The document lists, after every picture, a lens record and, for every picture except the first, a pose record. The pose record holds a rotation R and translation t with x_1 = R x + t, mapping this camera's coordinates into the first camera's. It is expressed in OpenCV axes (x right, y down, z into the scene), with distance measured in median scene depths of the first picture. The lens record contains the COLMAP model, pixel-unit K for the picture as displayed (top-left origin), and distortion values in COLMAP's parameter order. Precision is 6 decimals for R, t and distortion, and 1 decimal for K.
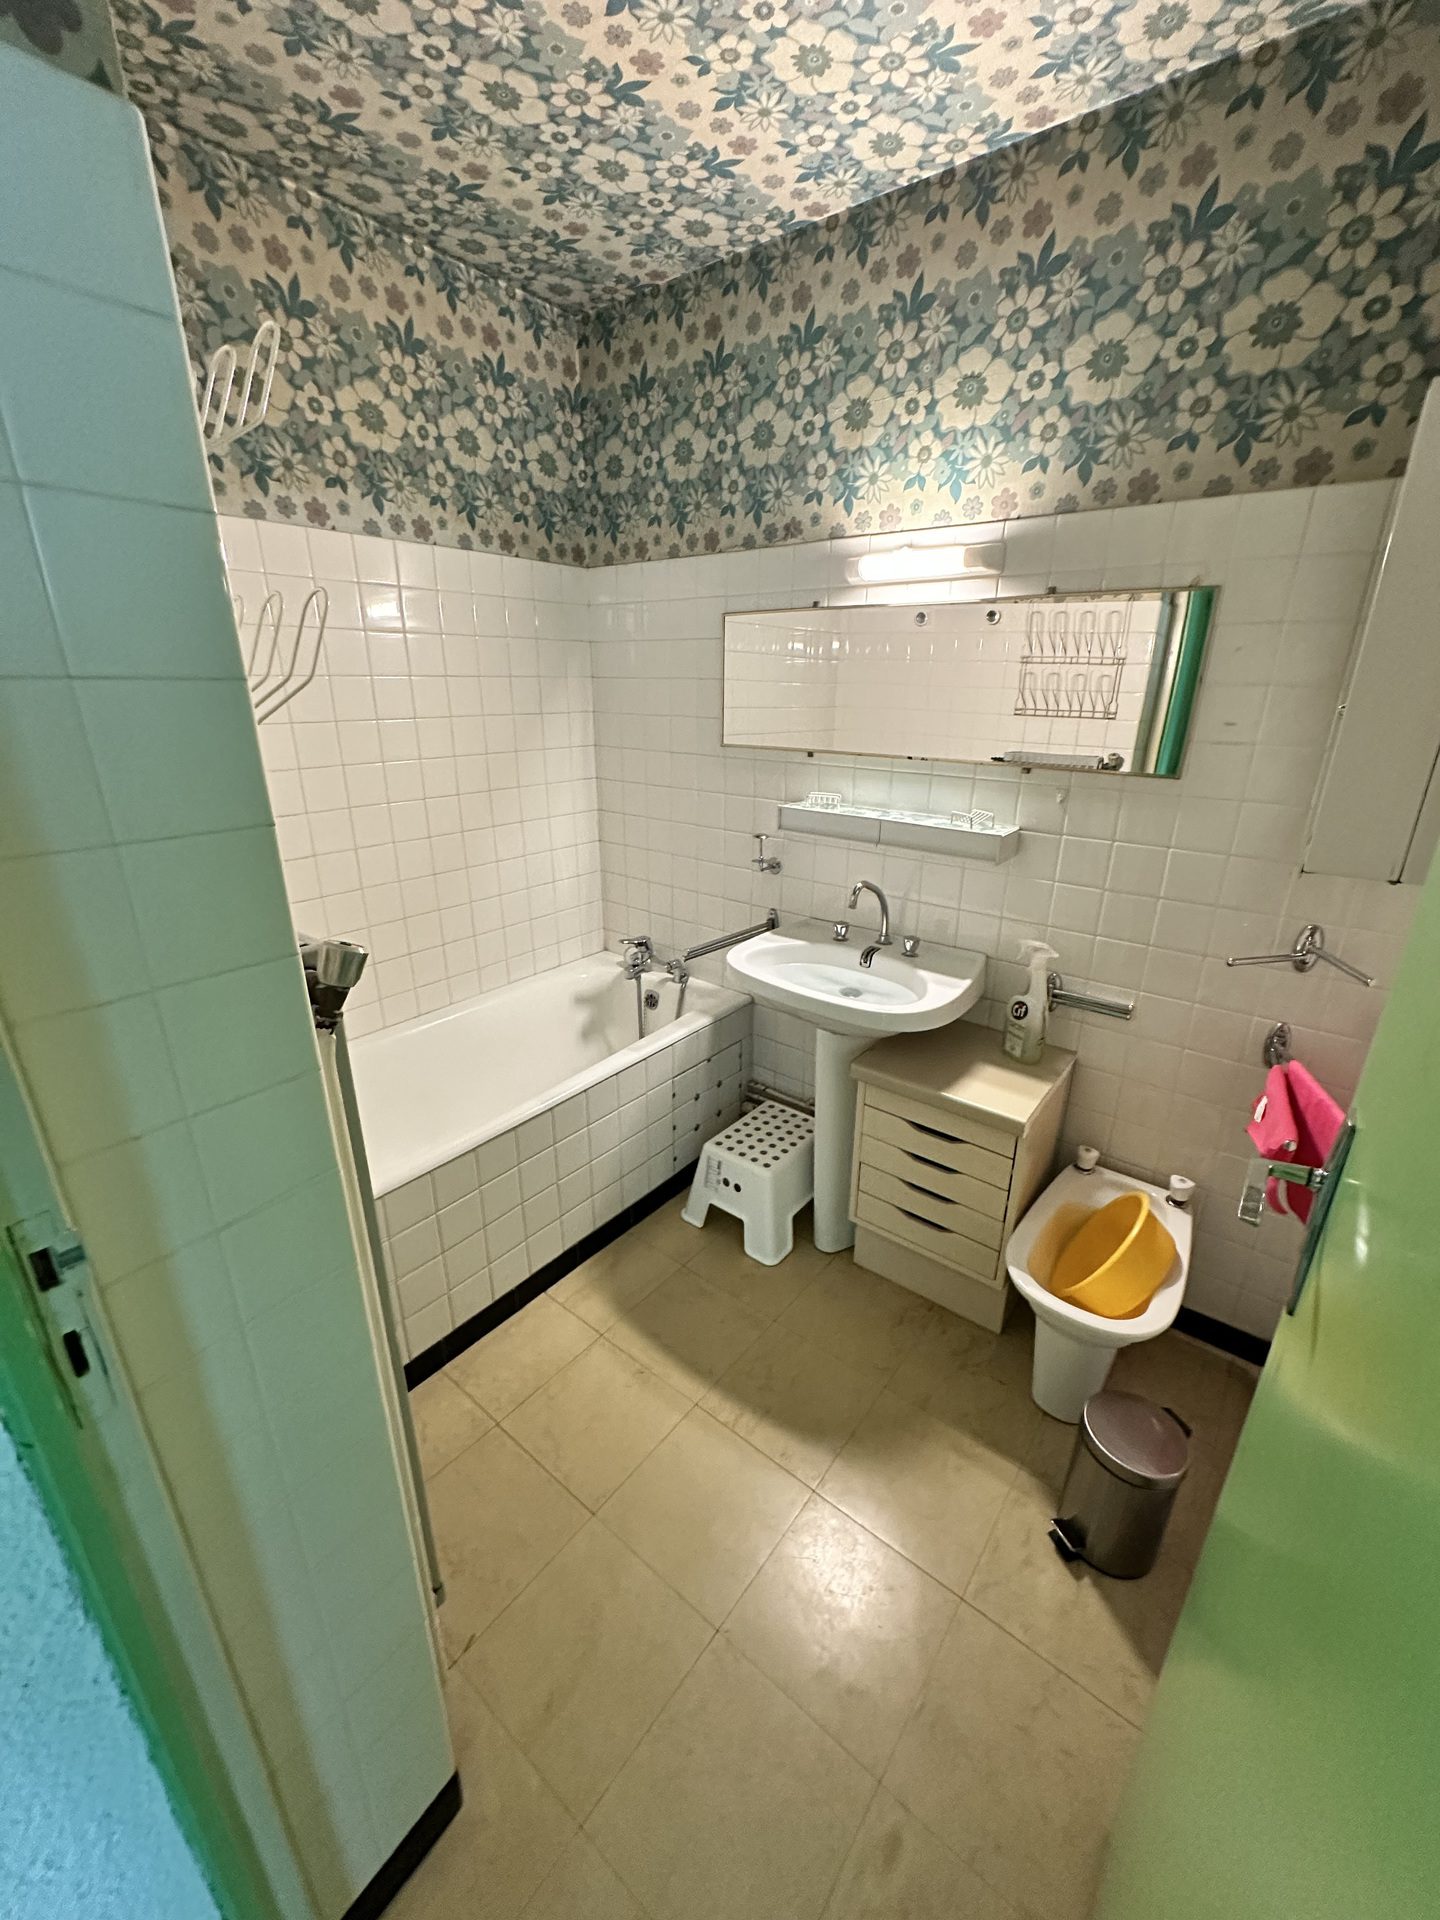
lens RADIAL K [[755.1, 0, 716.5], [0, 755.1, 959.3], [0, 0, 1]] dist [-0.003579, 0.000451]
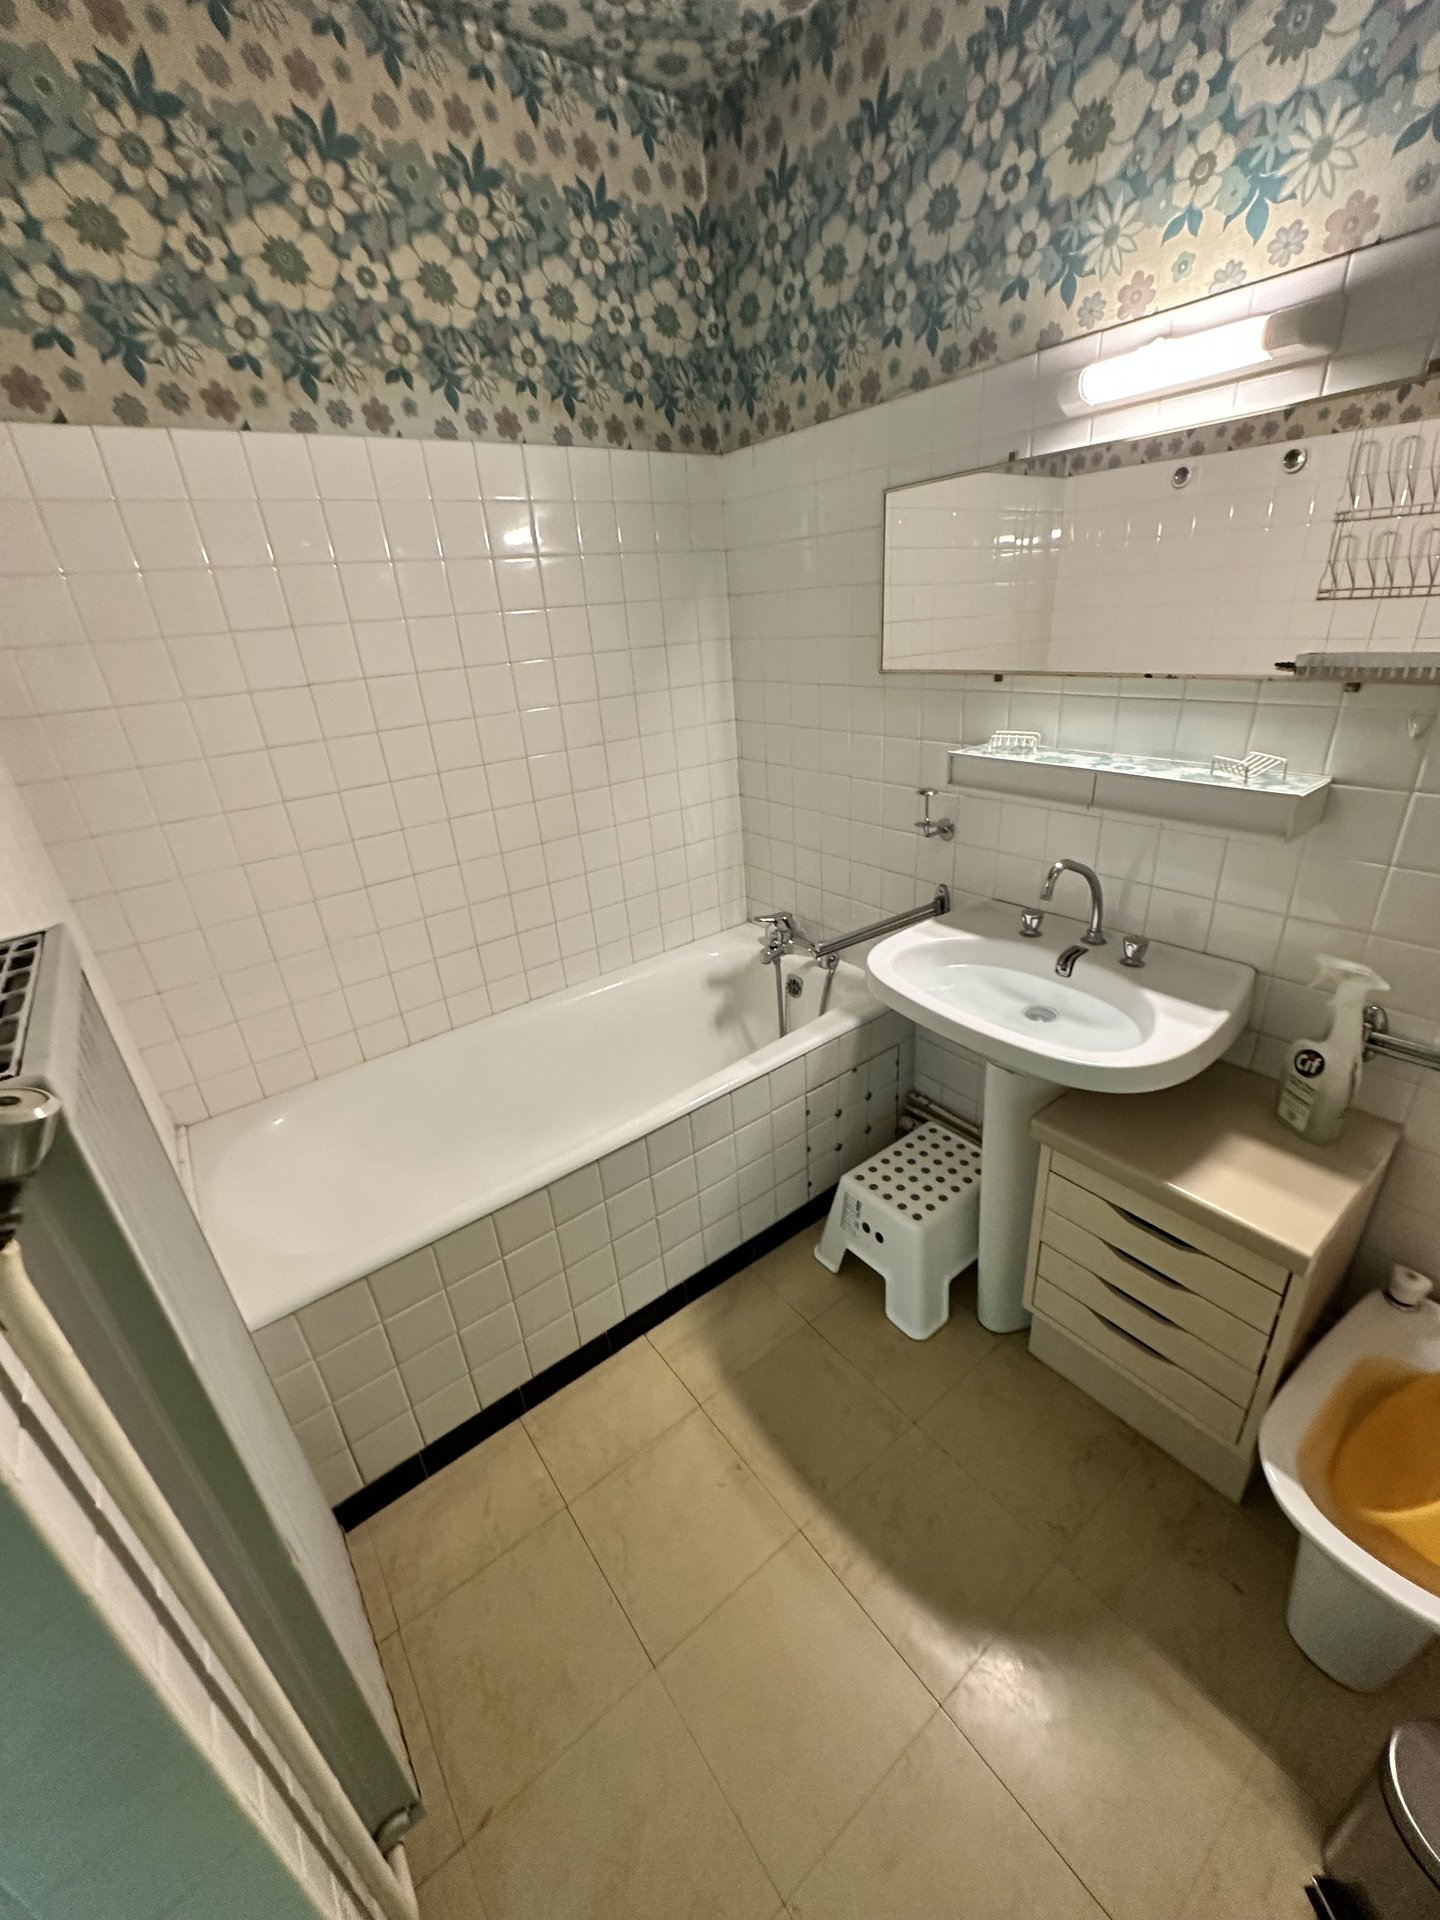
lens RADIAL K [[755.1, 0, 723.2], [0, 755.1, 958.6], [0, 0, 1]] dist [-0.003579, 0.000451]
pose [[0.967367, 0.033006, -0.251220, 0.064244], [-0.010558, 0.995869, 0.090183, -0.069880], [0.253159, -0.084588, 0.963720, 0.225910]]
